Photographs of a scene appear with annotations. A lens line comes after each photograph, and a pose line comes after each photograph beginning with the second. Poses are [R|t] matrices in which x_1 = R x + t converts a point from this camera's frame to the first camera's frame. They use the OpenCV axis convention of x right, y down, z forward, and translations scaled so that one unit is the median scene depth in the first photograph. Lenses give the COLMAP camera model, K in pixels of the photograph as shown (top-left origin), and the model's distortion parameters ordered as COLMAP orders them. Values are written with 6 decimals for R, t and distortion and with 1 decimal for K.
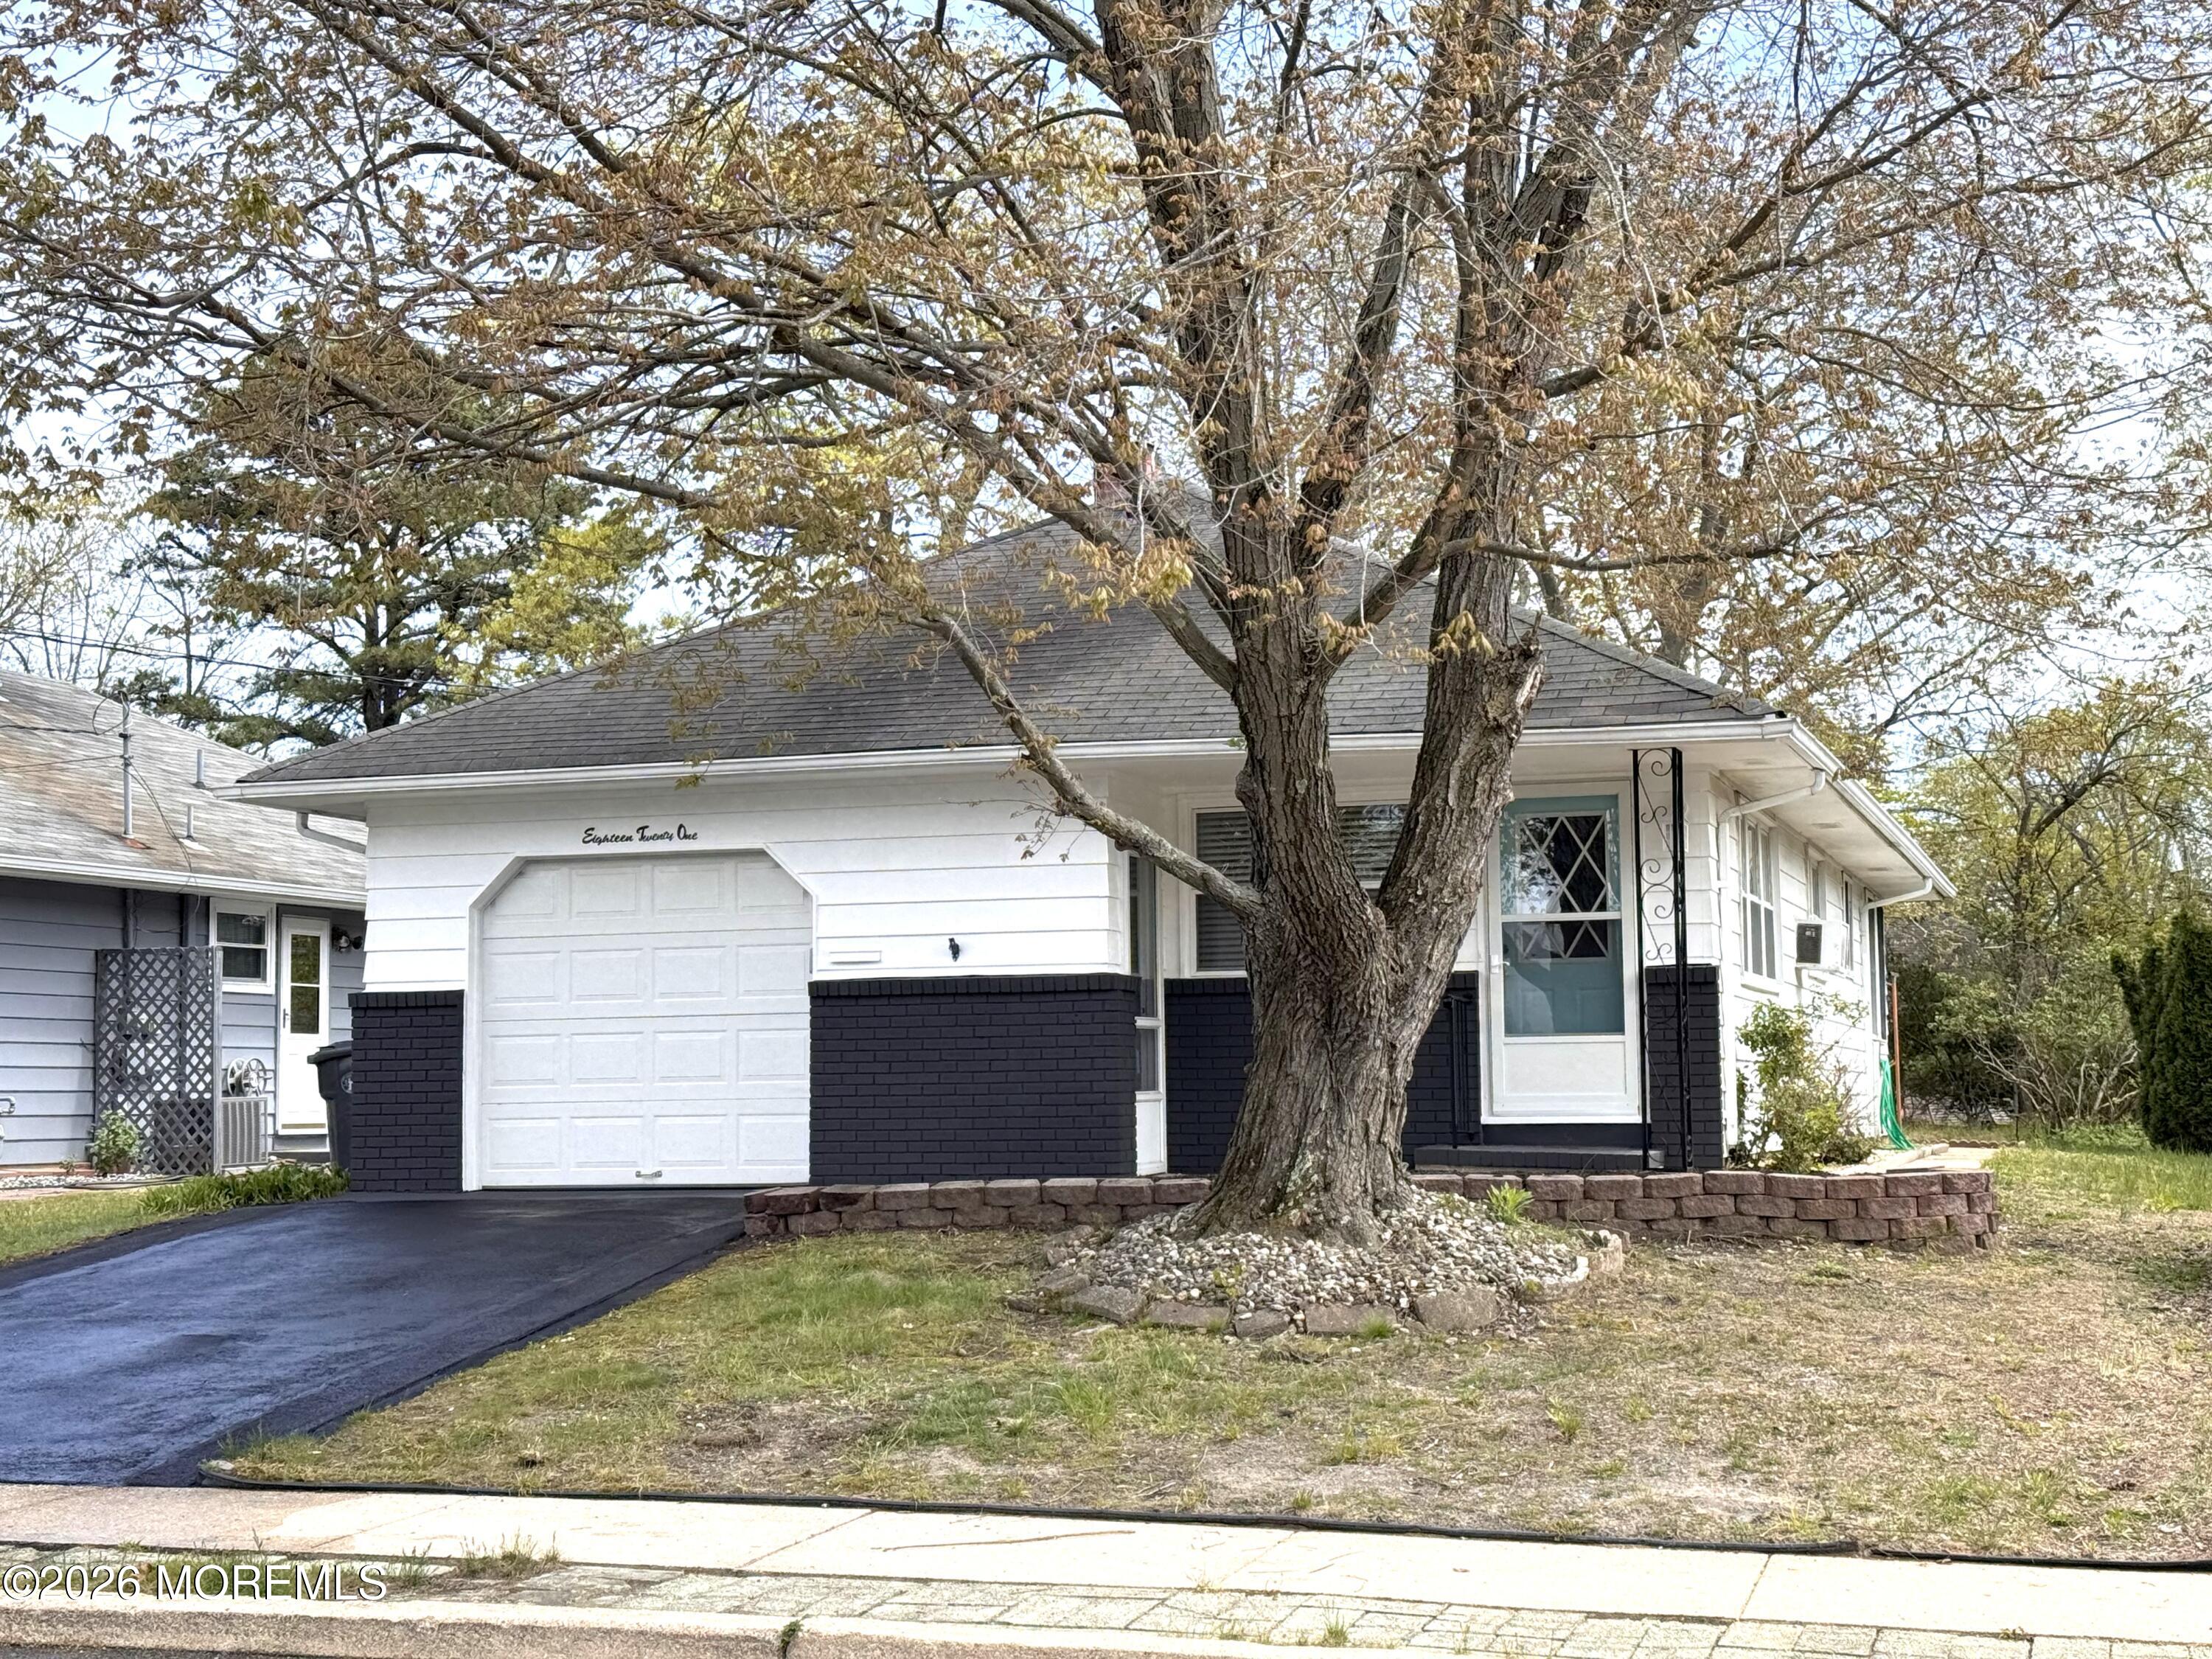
lens RADIAL K [[3171.7, 0, 1103.1], [0, 3171.7, 828.4], [0, 0, 1]] dist [0.117197, 0.000000]
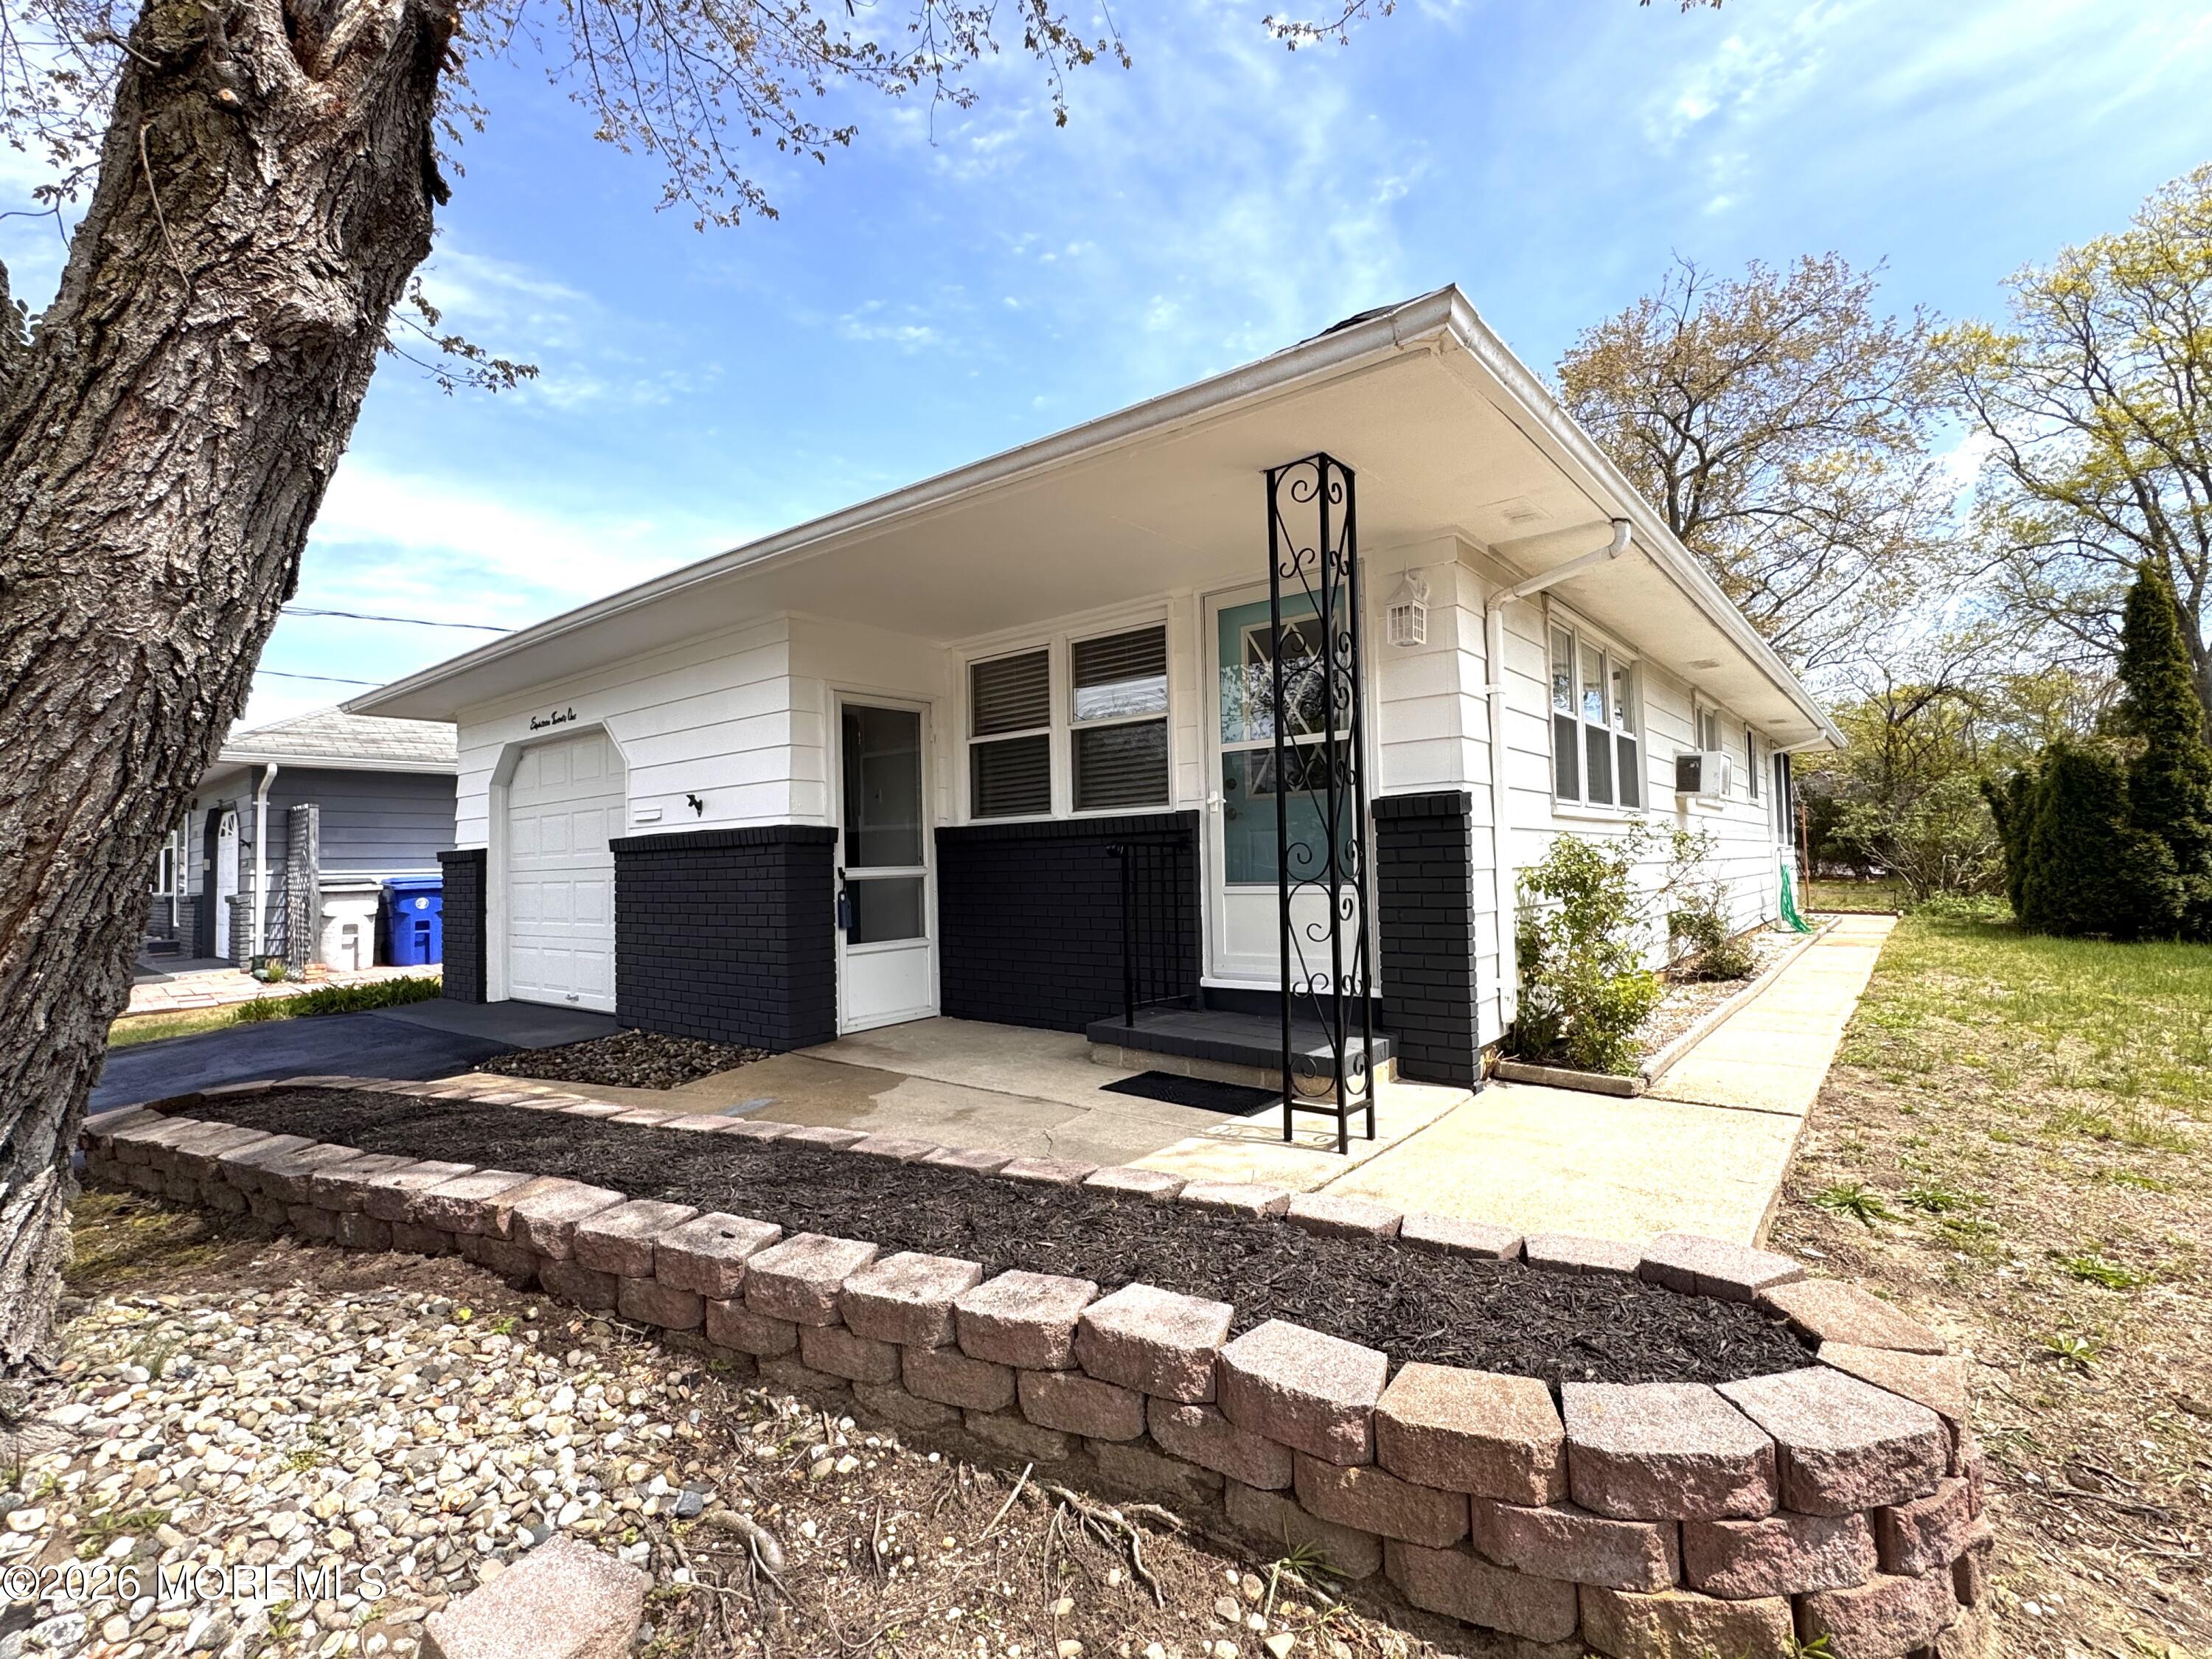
lens RADIAL K [[1035.1, 0, 1109.5], [0, 1035.1, 824.6], [0, 0, 1]] dist [-0.001847, 0.000214]
pose [[0.935049, -0.026078, -0.353557, 0.186911], [0.044528, 0.998032, 0.044149, 0.033672], [0.351710, -0.057024, 0.934371, 0.695688]]
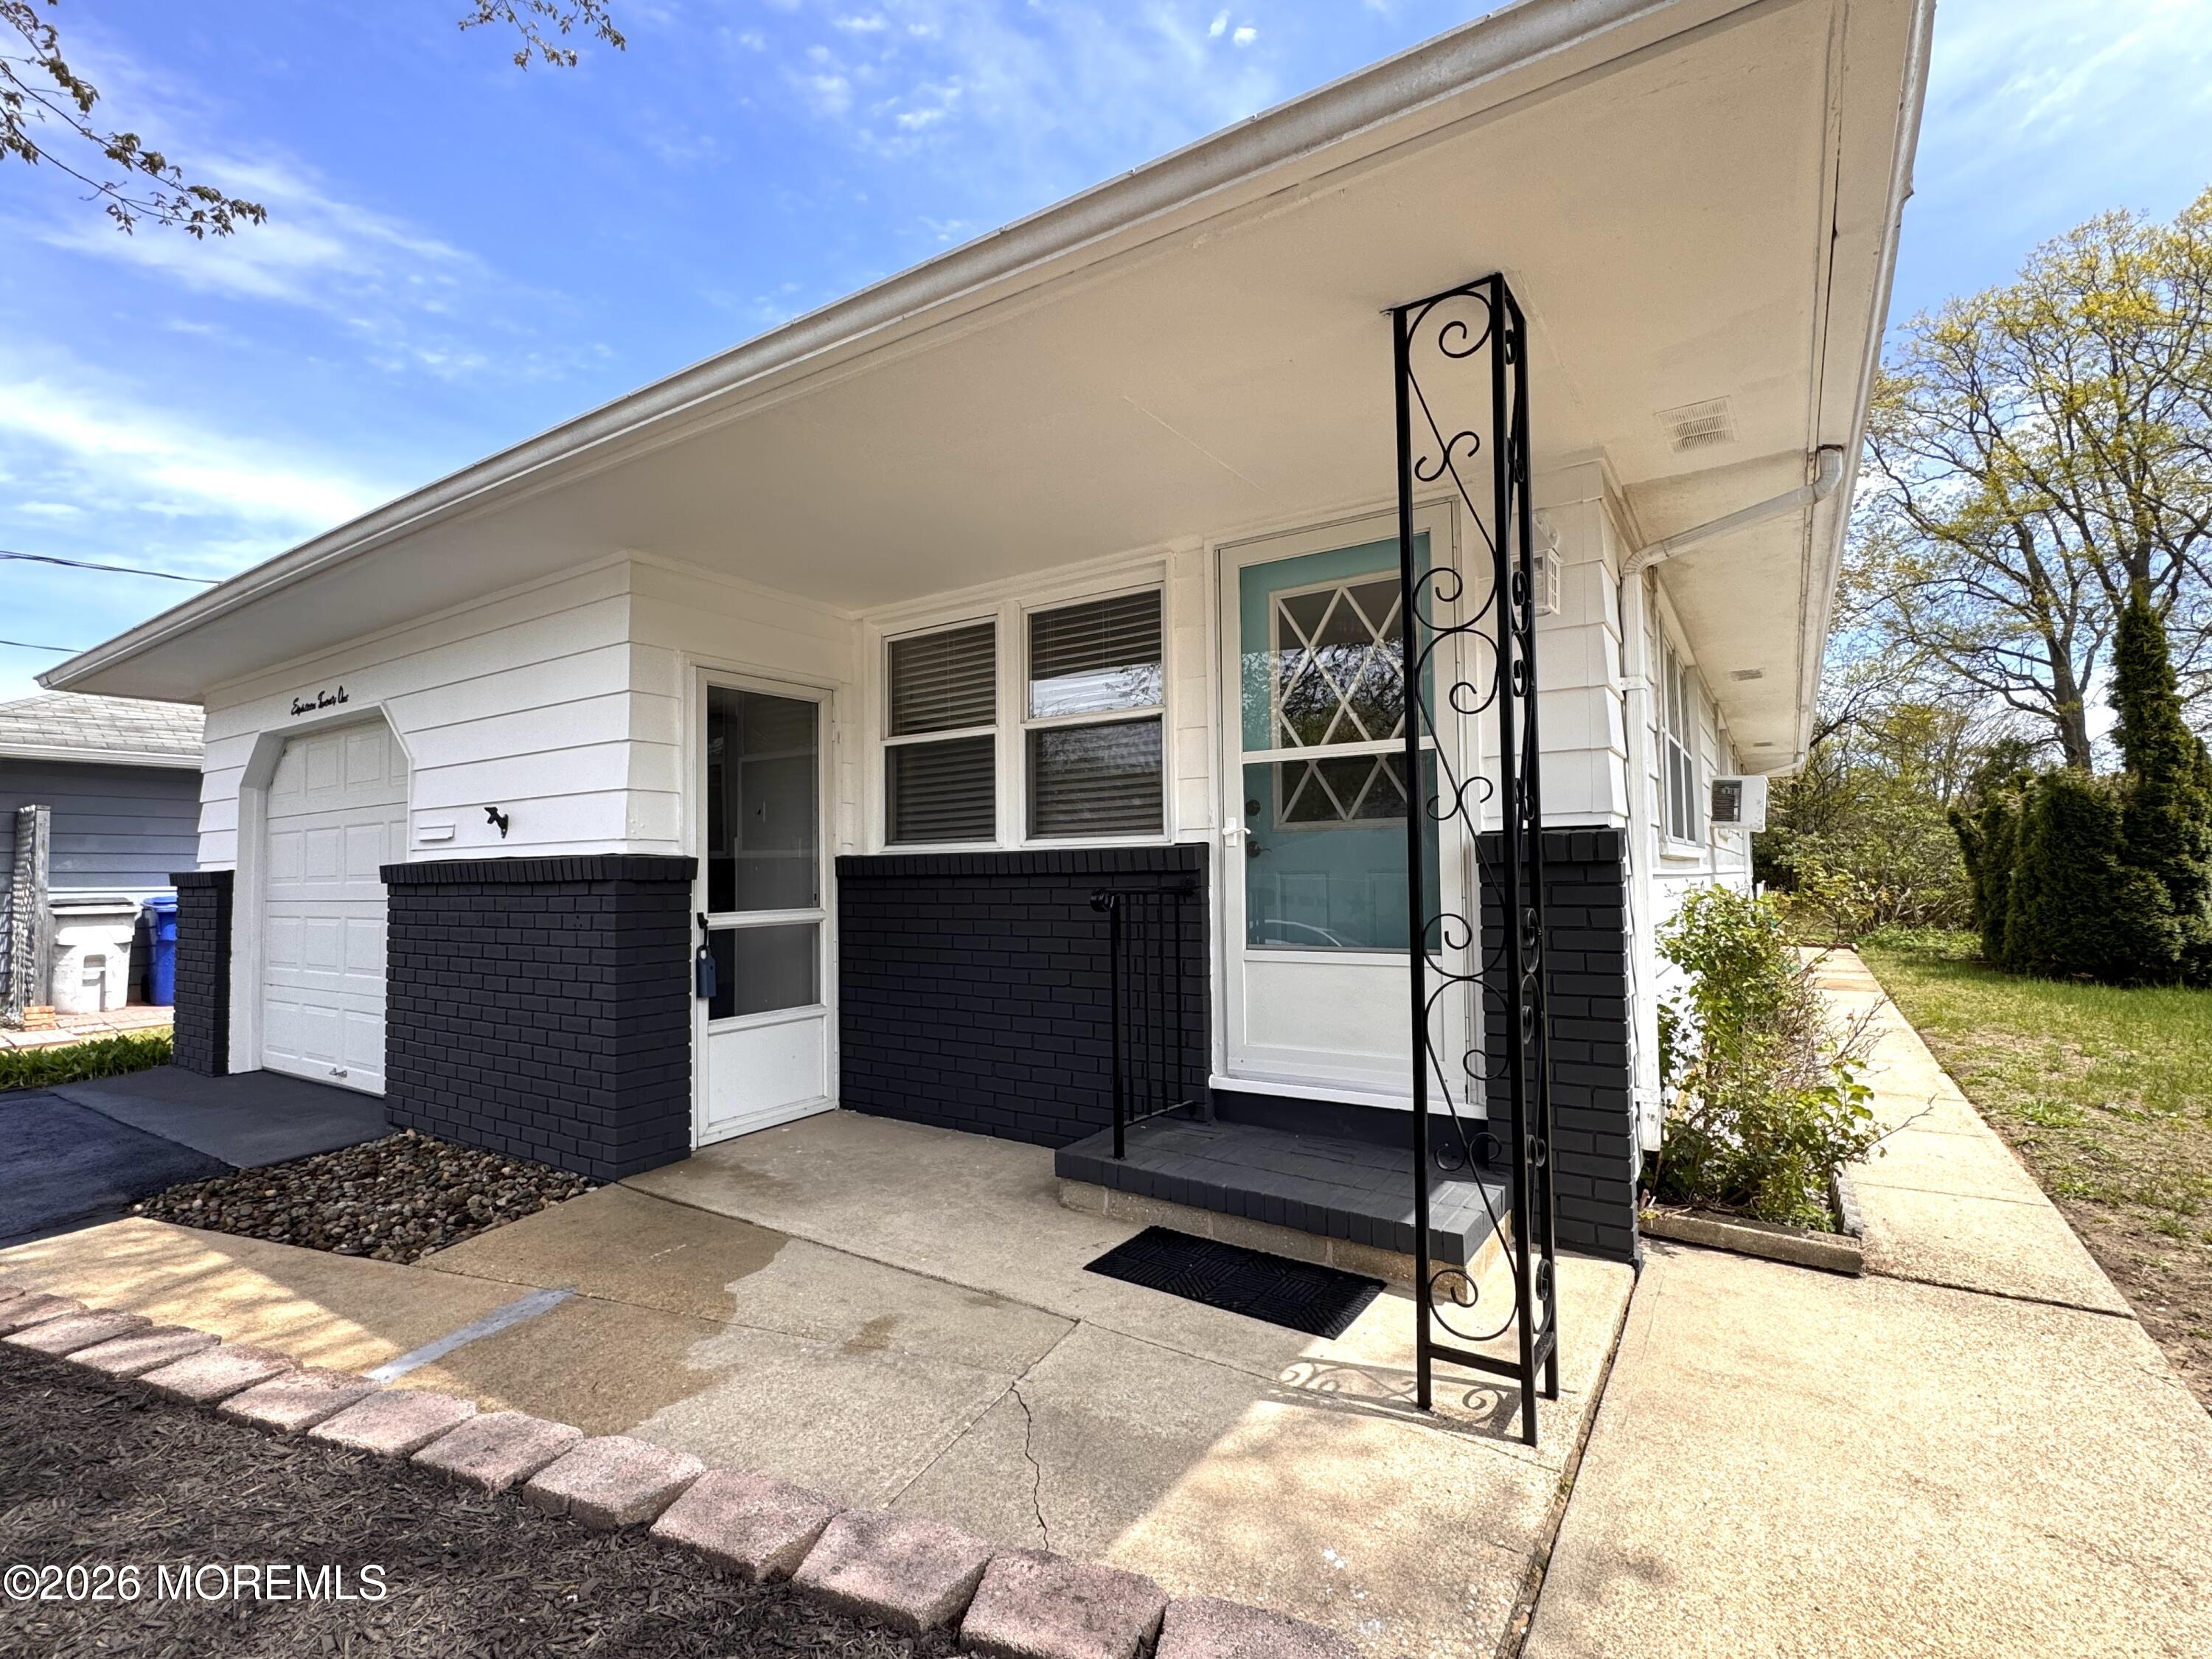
lens RADIAL K [[1035.1, 0, 1112.3], [0, 1035.1, 825.7], [0, 0, 1]] dist [-0.001847, 0.000214]
pose [[0.964320, -0.014658, -0.264333, 0.147381], [0.025325, 0.998995, 0.036990, 0.031926], [0.263525, -0.042364, 0.963722, 0.763542]]
